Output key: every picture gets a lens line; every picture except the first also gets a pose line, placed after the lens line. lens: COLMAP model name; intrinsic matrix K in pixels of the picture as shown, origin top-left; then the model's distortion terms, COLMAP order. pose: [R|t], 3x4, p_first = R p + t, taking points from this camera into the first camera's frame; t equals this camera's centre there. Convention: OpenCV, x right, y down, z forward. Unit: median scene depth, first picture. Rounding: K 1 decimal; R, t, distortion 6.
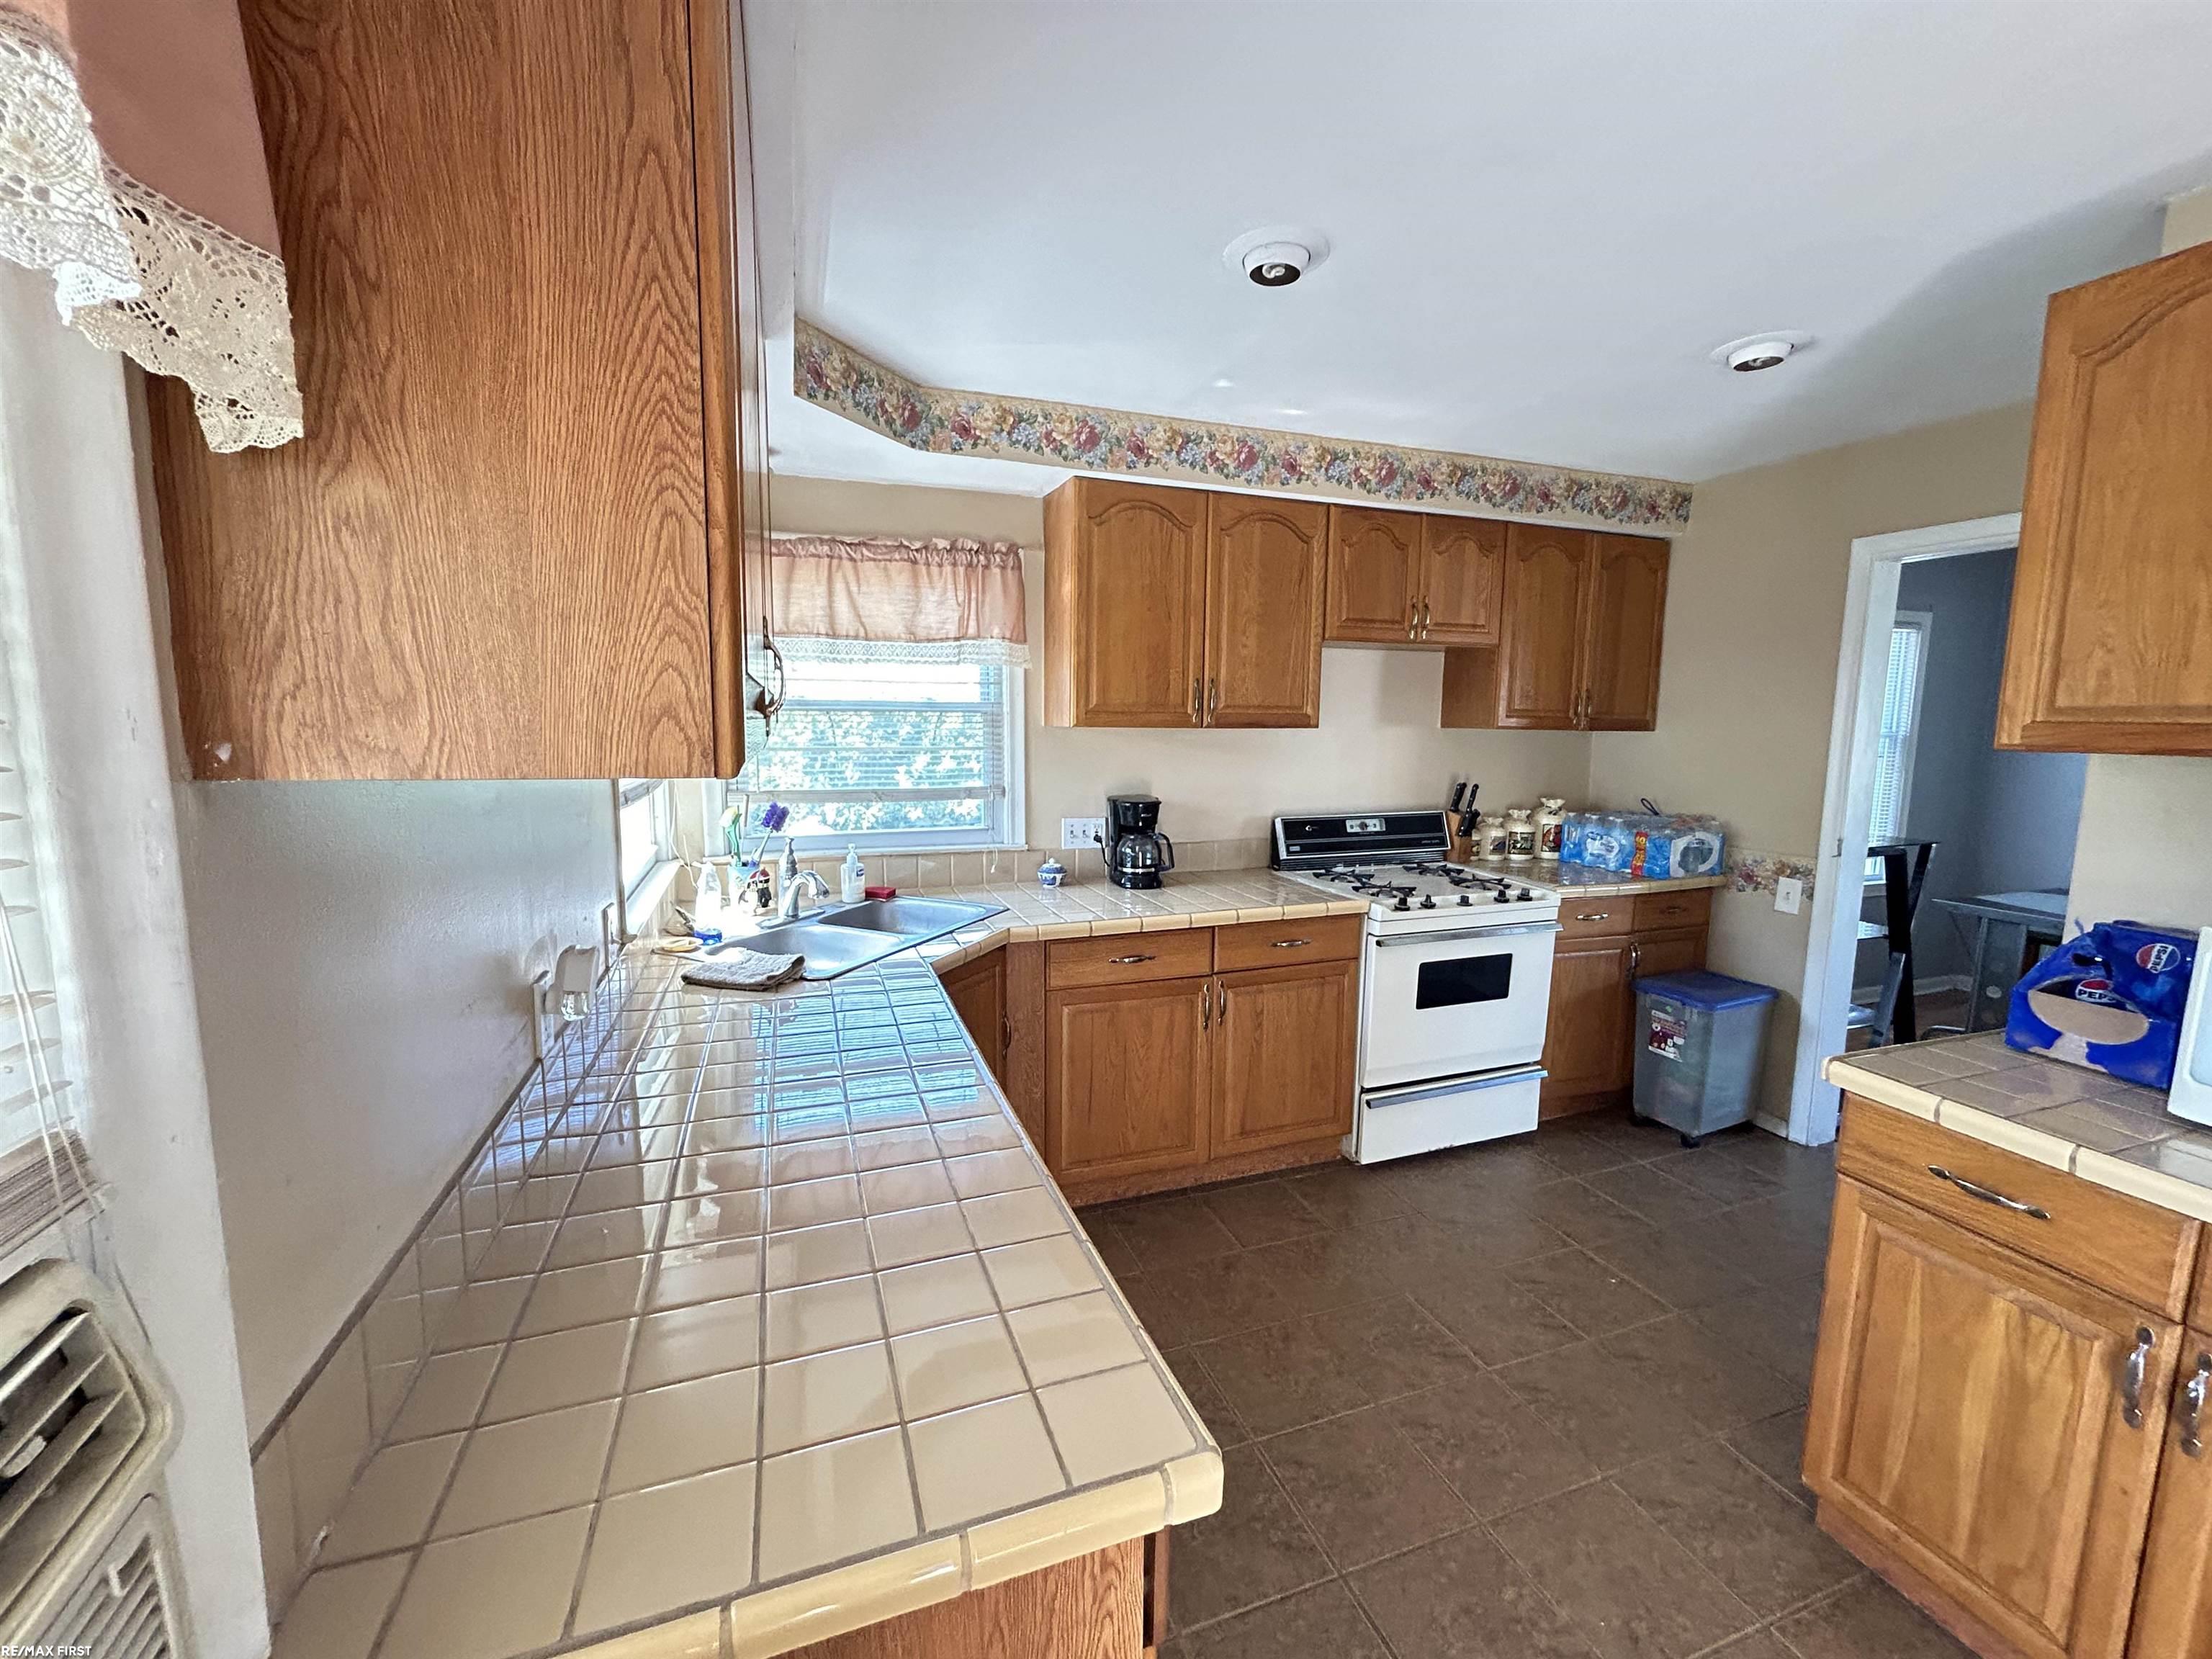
lens RADIAL K [[899.6, 0, 1106.0], [0, 899.6, 829.5], [0, 0, 1]] dist [0.000907, -0.000049]
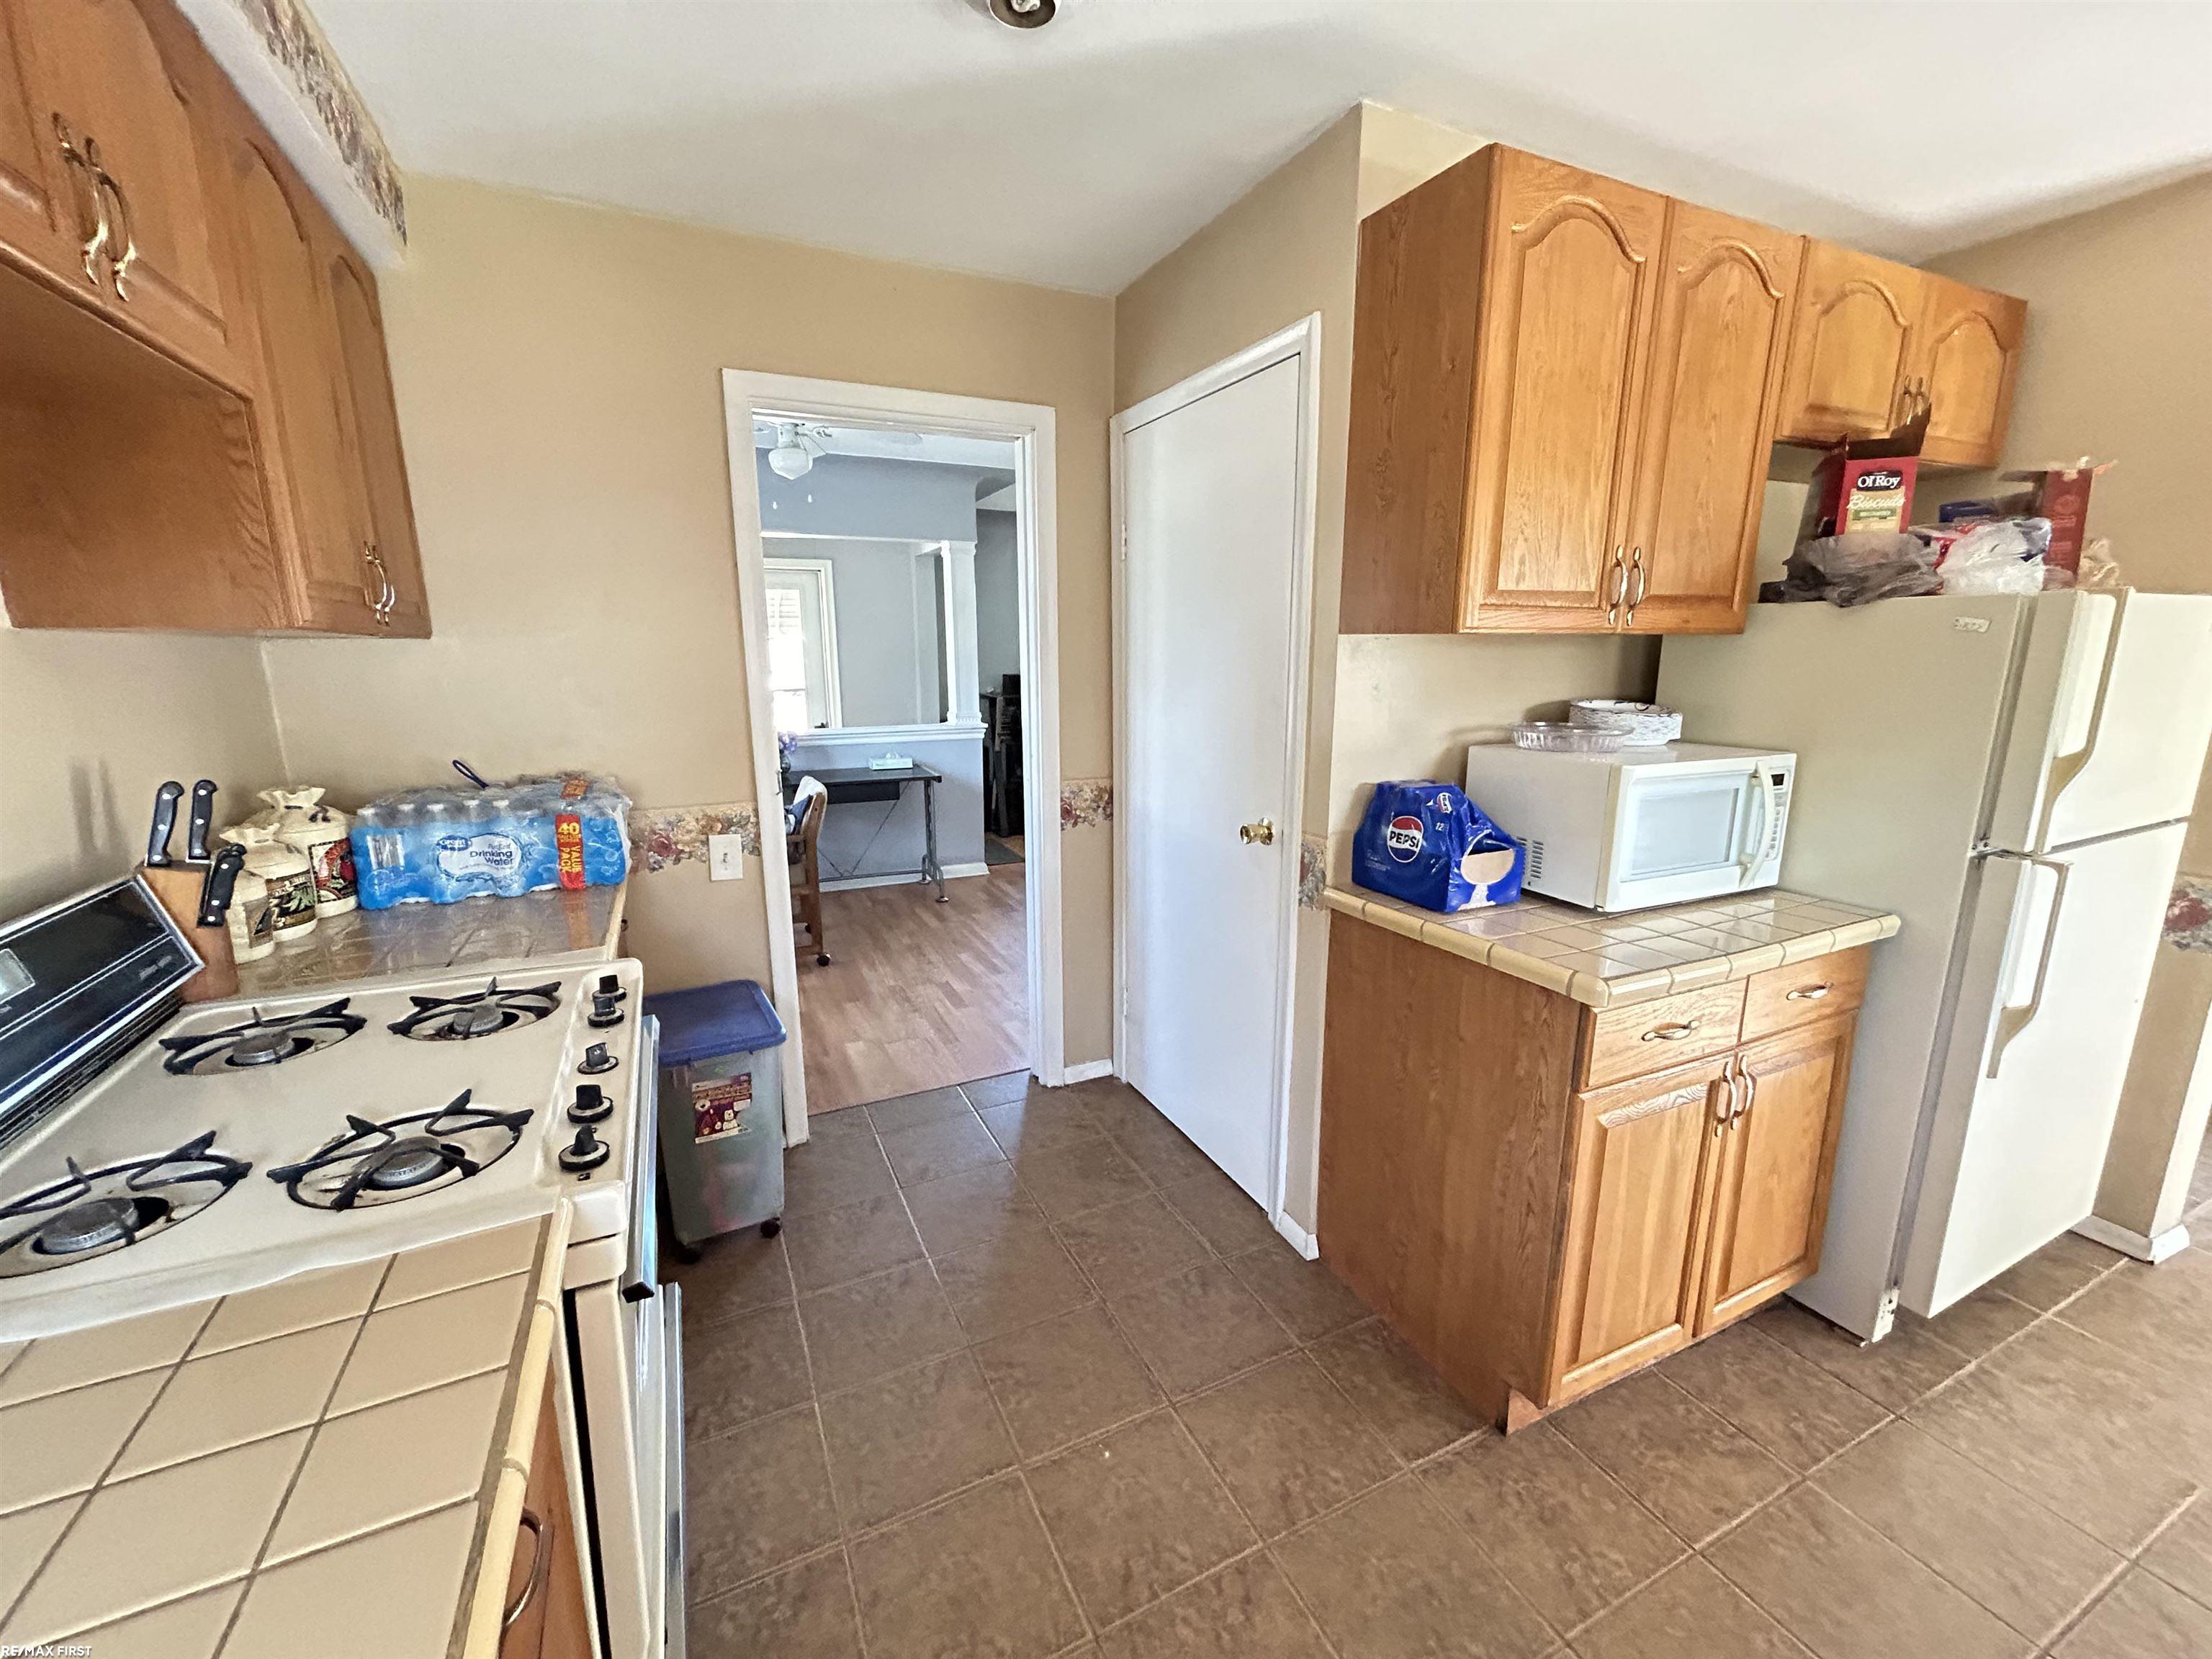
lens RADIAL K [[899.6, 0, 1106.0], [0, 899.6, 829.5], [0, 0, 1]] dist [0.000907, -0.000049]
pose [[-0.094462, -0.208742, 0.973398, 0.004846], [0.127684, 0.967154, 0.219794, -0.073126], [-0.987306, 0.145049, -0.064706, 0.731806]]
